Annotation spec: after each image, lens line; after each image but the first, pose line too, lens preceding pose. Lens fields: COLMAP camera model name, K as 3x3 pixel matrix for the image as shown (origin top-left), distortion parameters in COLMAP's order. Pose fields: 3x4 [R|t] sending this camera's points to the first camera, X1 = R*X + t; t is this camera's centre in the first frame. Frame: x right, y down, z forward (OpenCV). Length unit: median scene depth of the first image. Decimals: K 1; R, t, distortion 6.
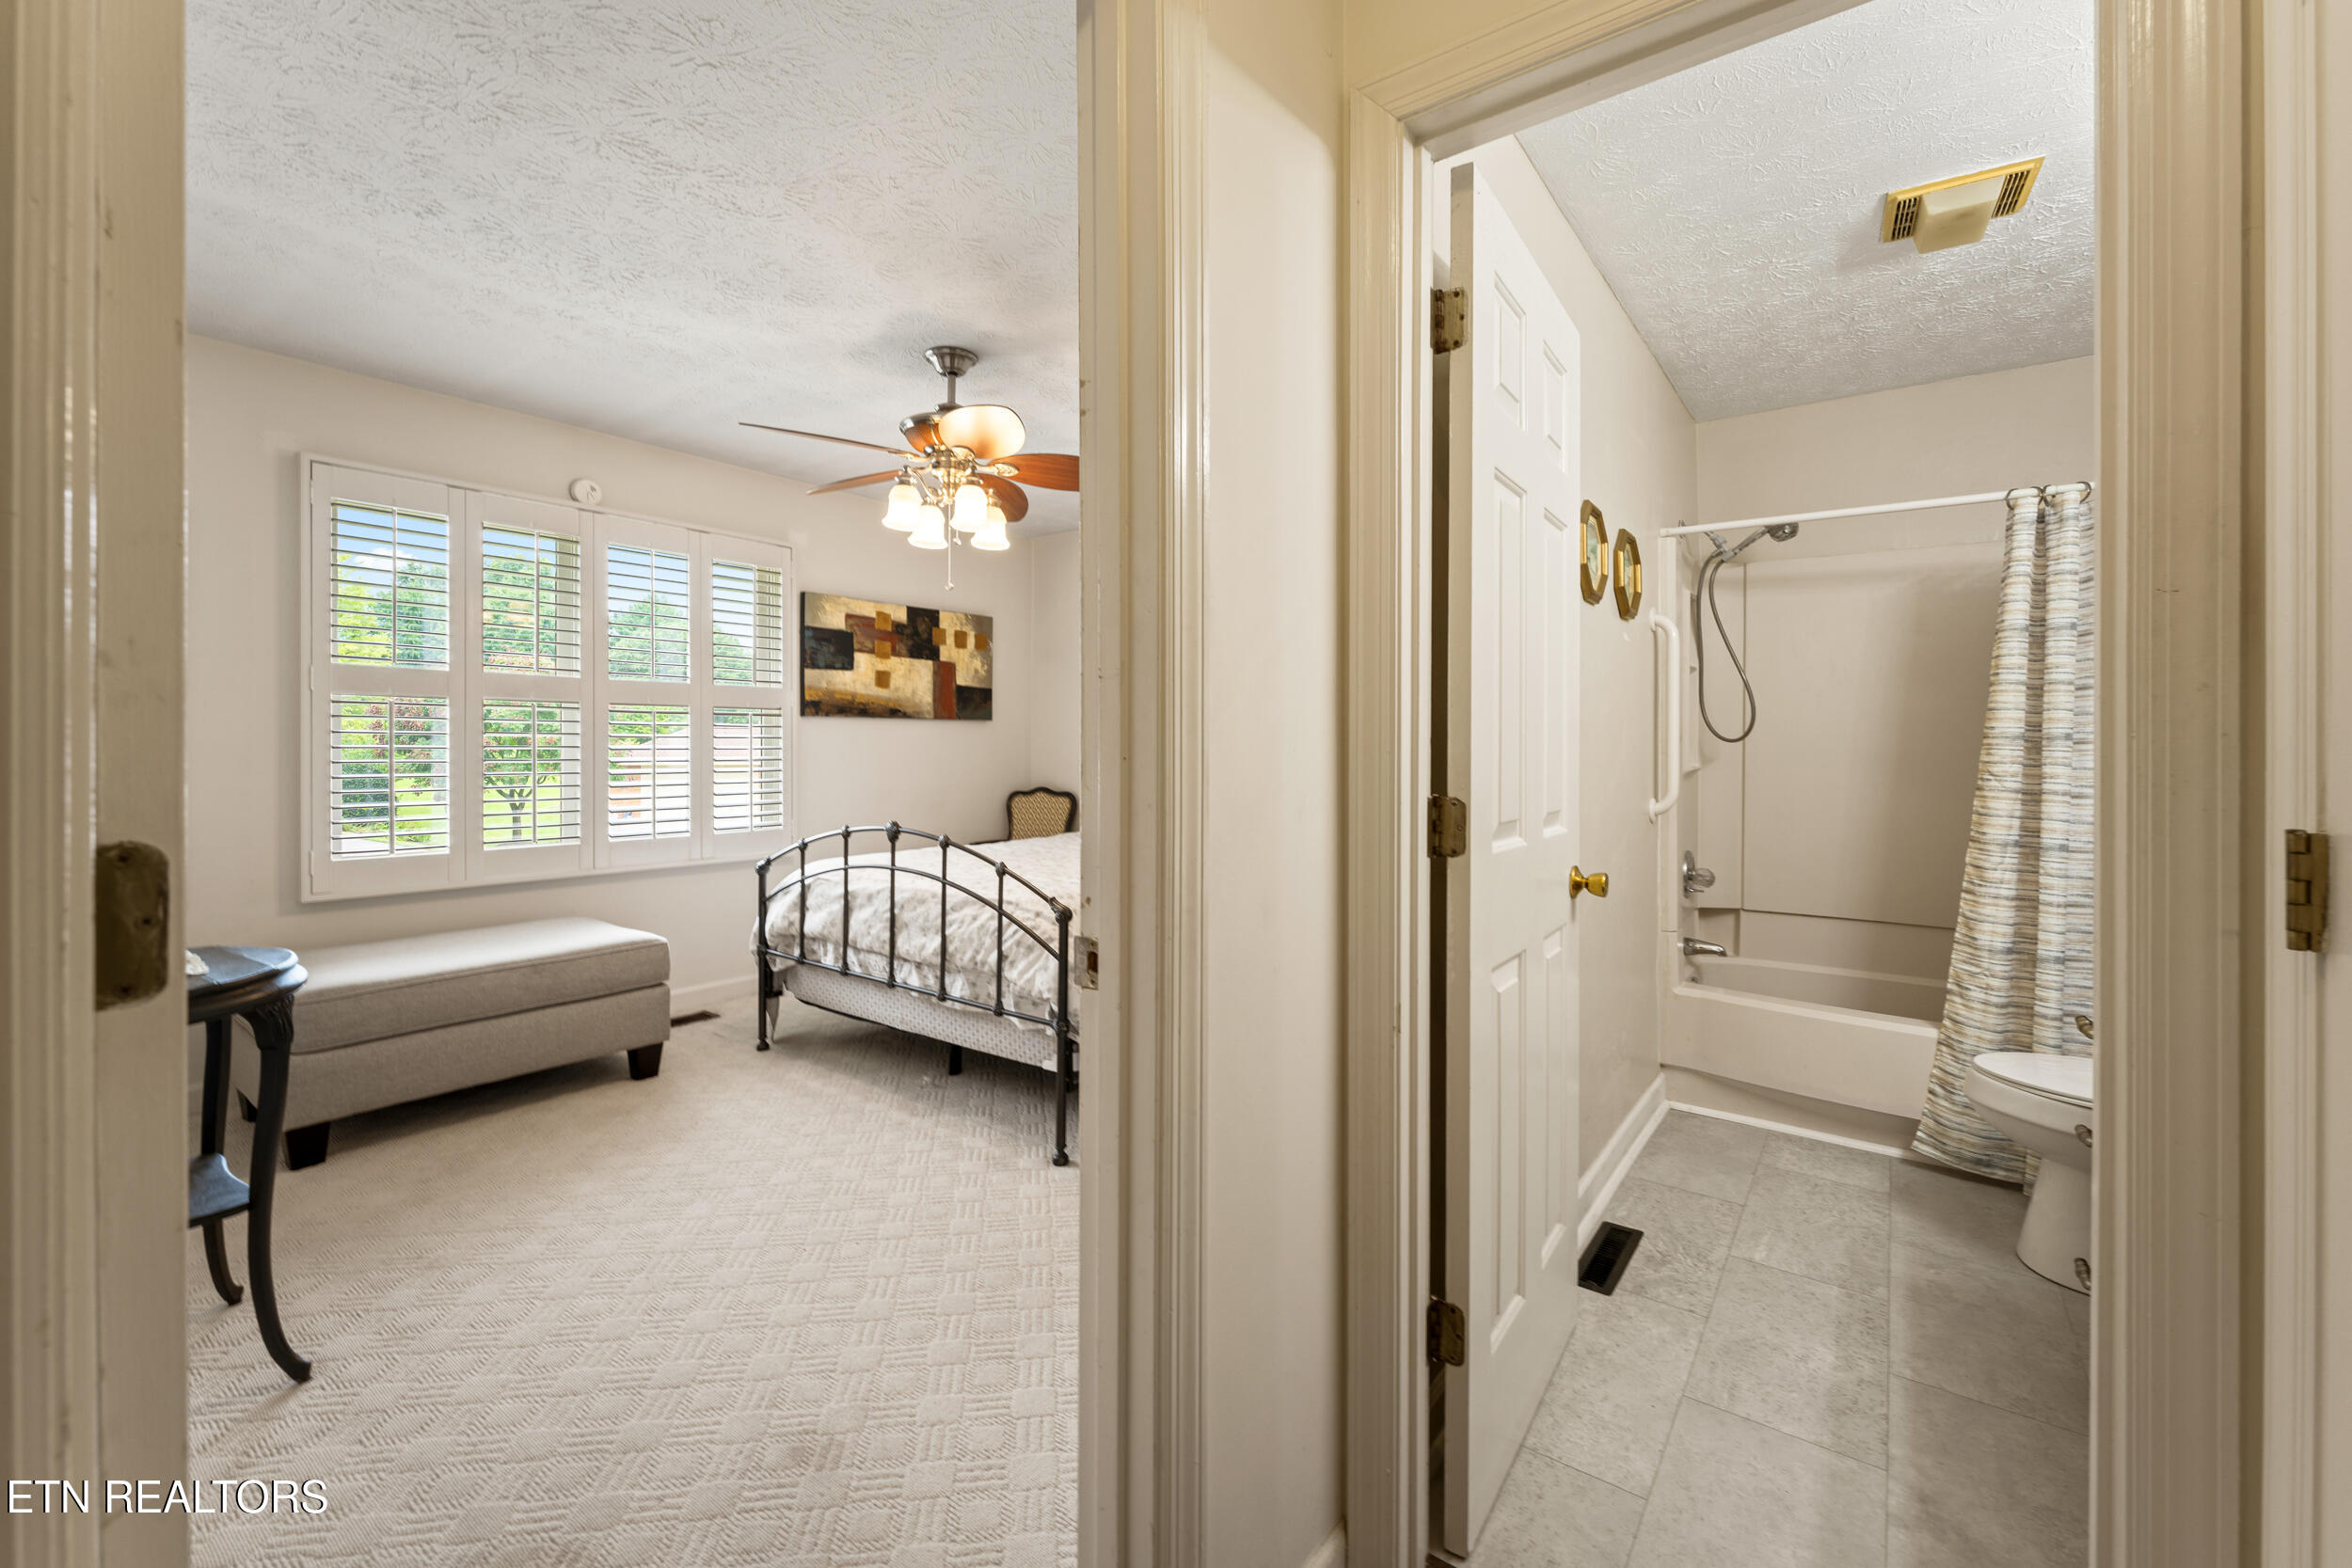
lens RADIAL K [[955.6, 0, 1167.8], [0, 955.6, 752.8], [0, 0, 1]] dist [-0.002097, -0.000043]
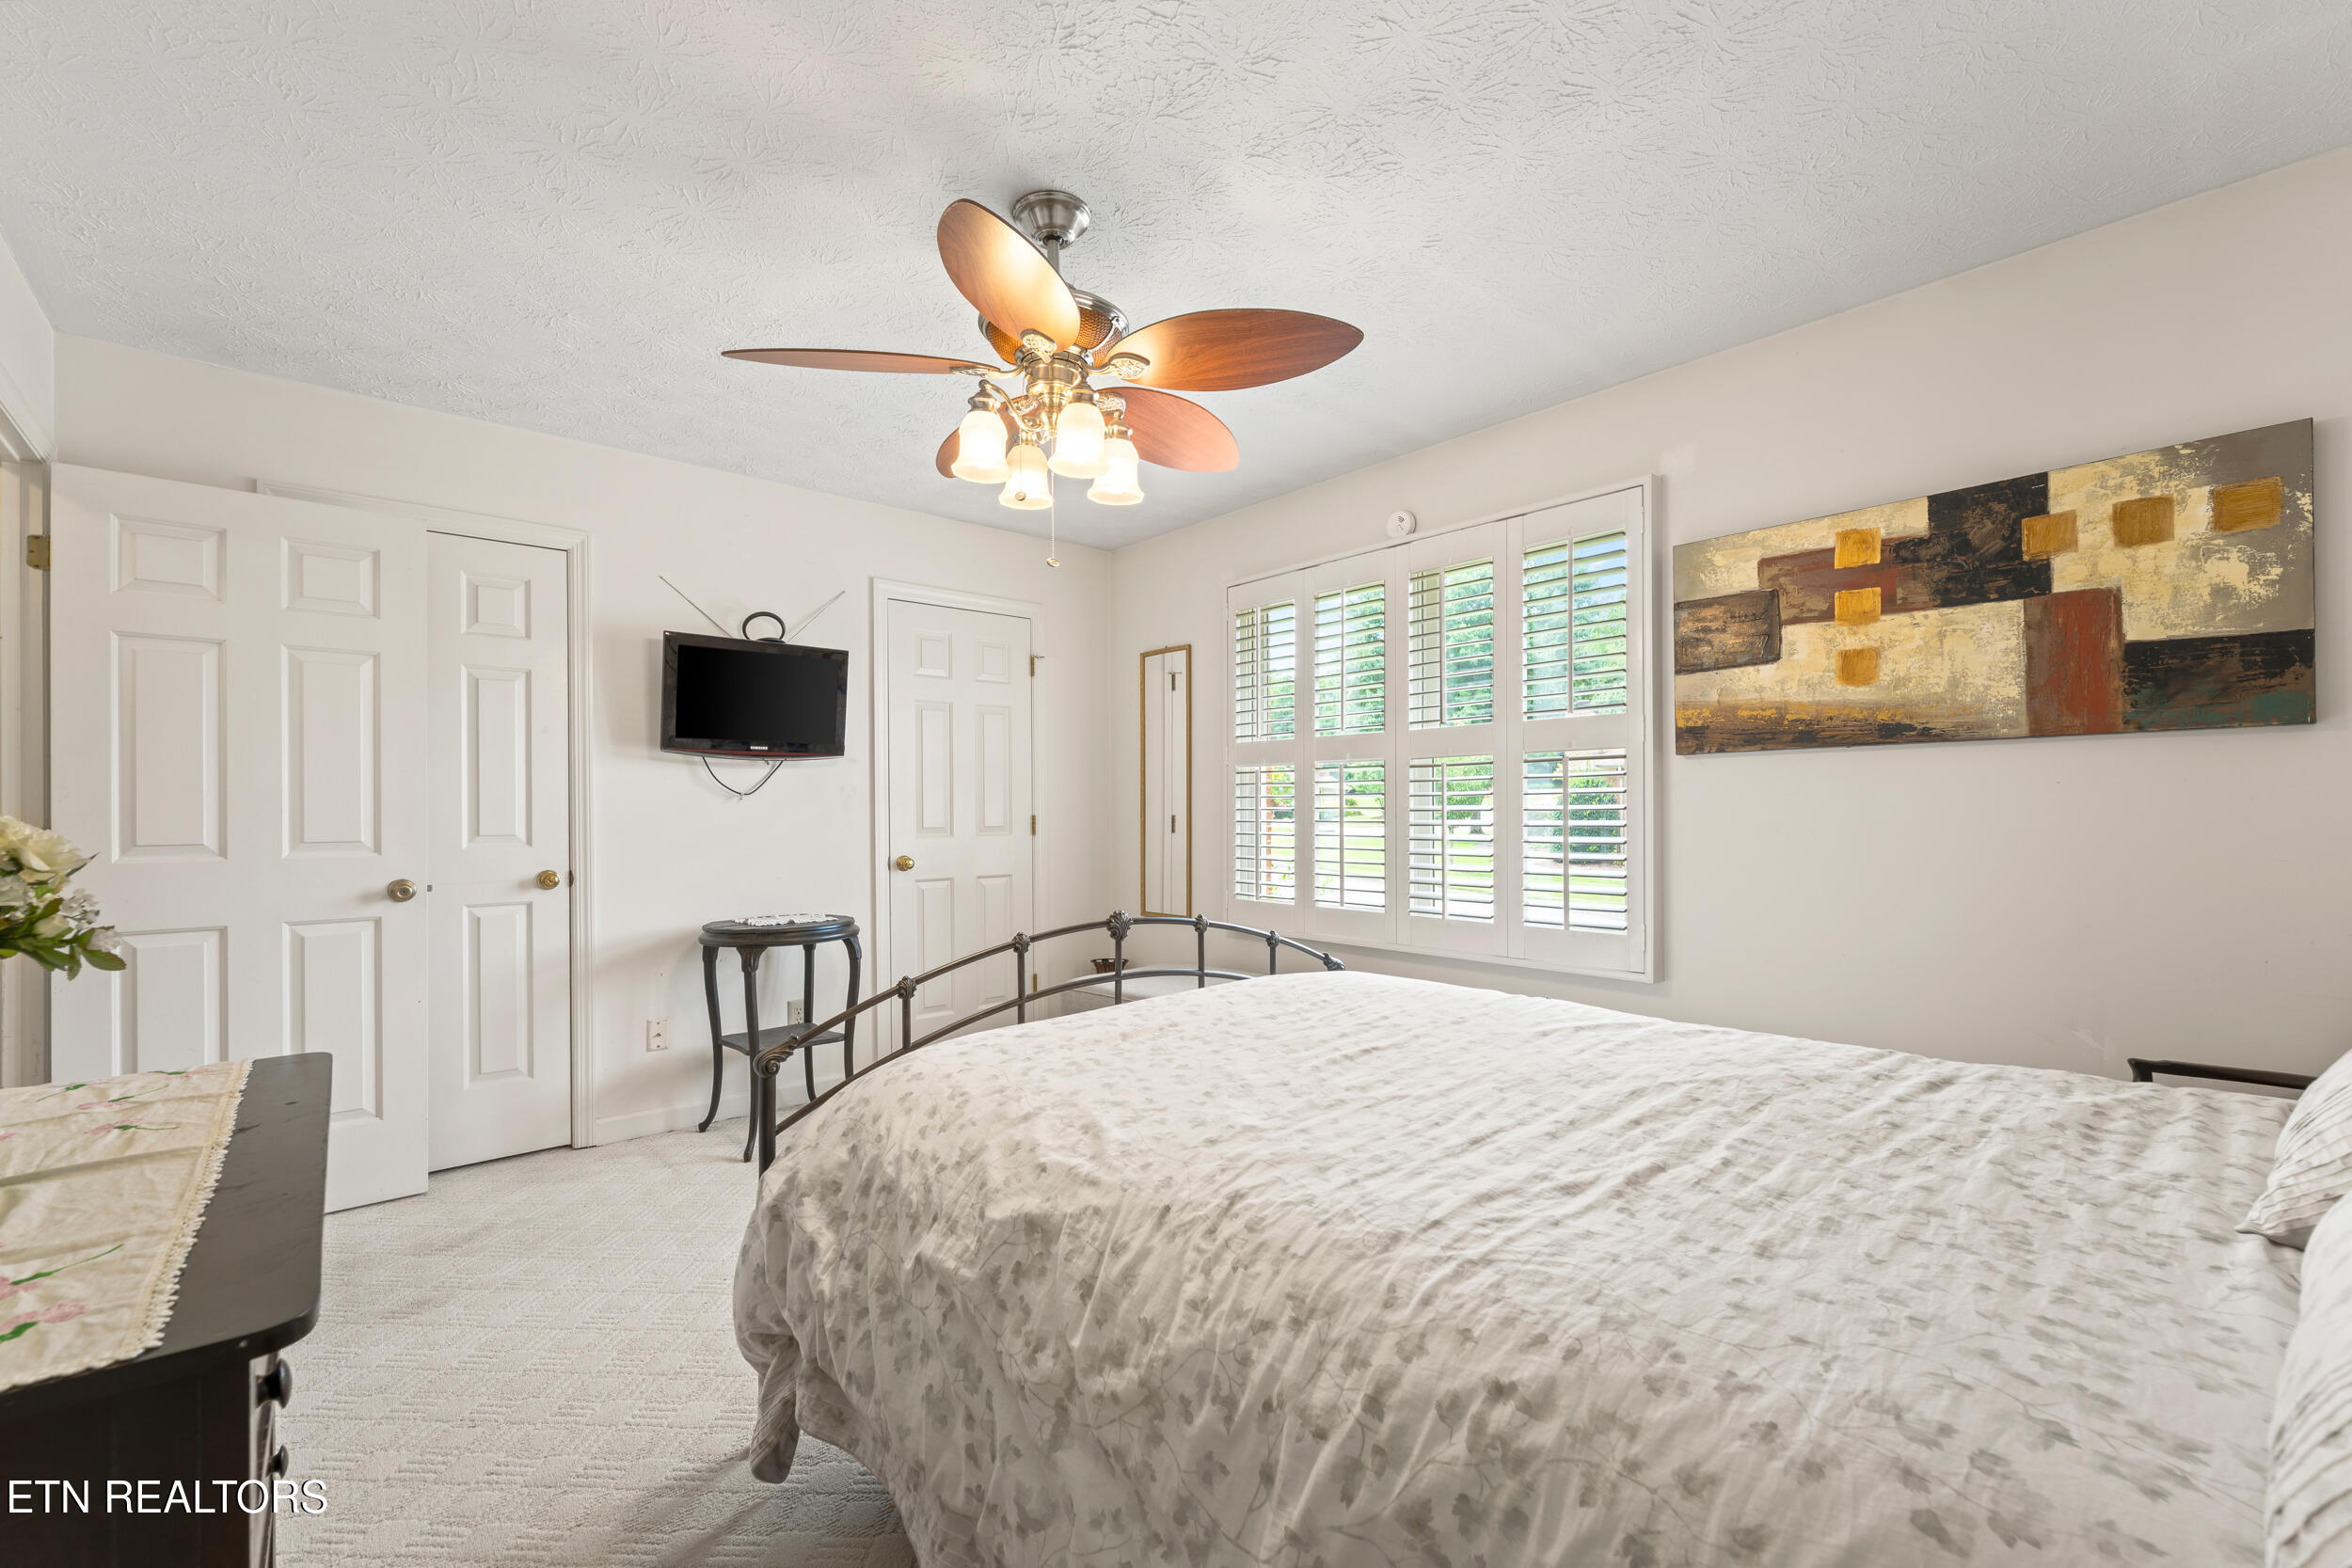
lens RADIAL K [[990.2, 0, 1196.7], [0, 990.2, 808.1], [0, 0, 1]] dist [0.000637, -0.000044]
pose [[-0.188011, -0.005155, -0.982153, 0.429977], [-0.002632, 0.999985, -0.004745, -0.001254], [0.982163, 0.001693, -0.188022, 1.233323]]
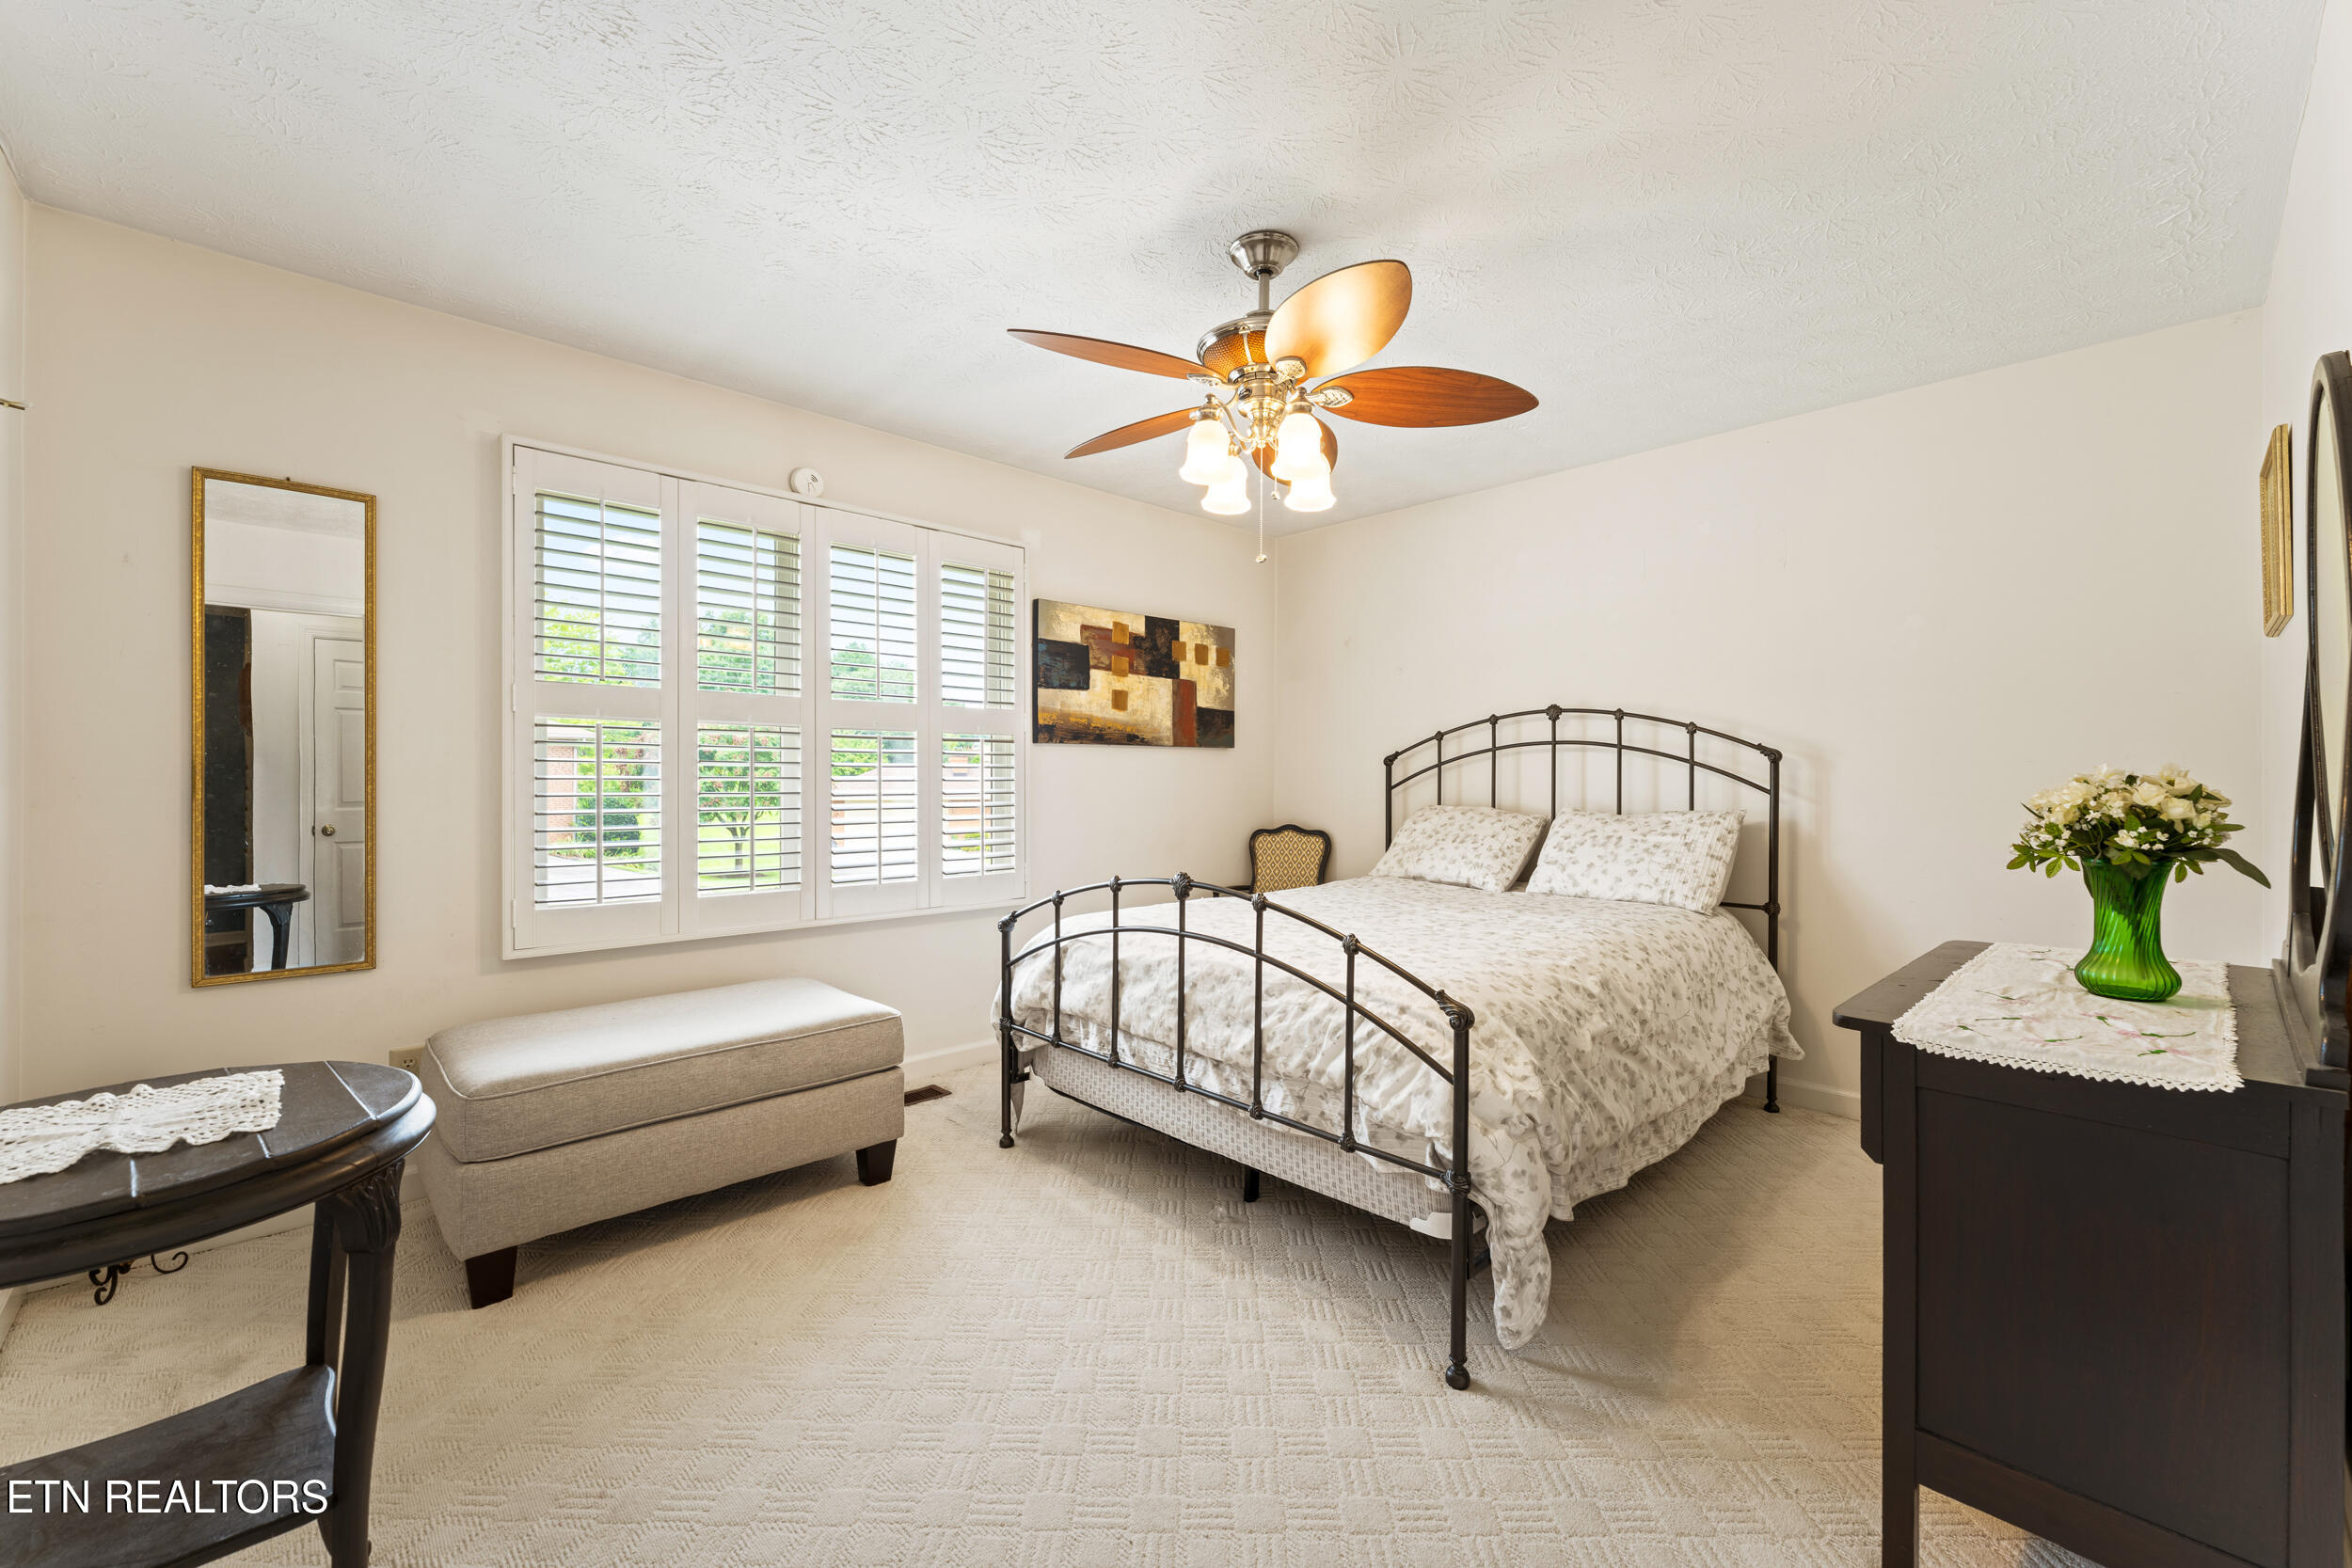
lens RADIAL K [[944.8, 0, 1176.0], [0, 944.8, 784.0], [0, 0, 1]] dist [-0.001098, -0.000073]
pose [[0.986361, -0.003060, -0.164570, -0.173757], [0.002369, 0.999988, -0.004392, 0.004793], [0.164582, 0.003942, 0.986356, 0.264428]]
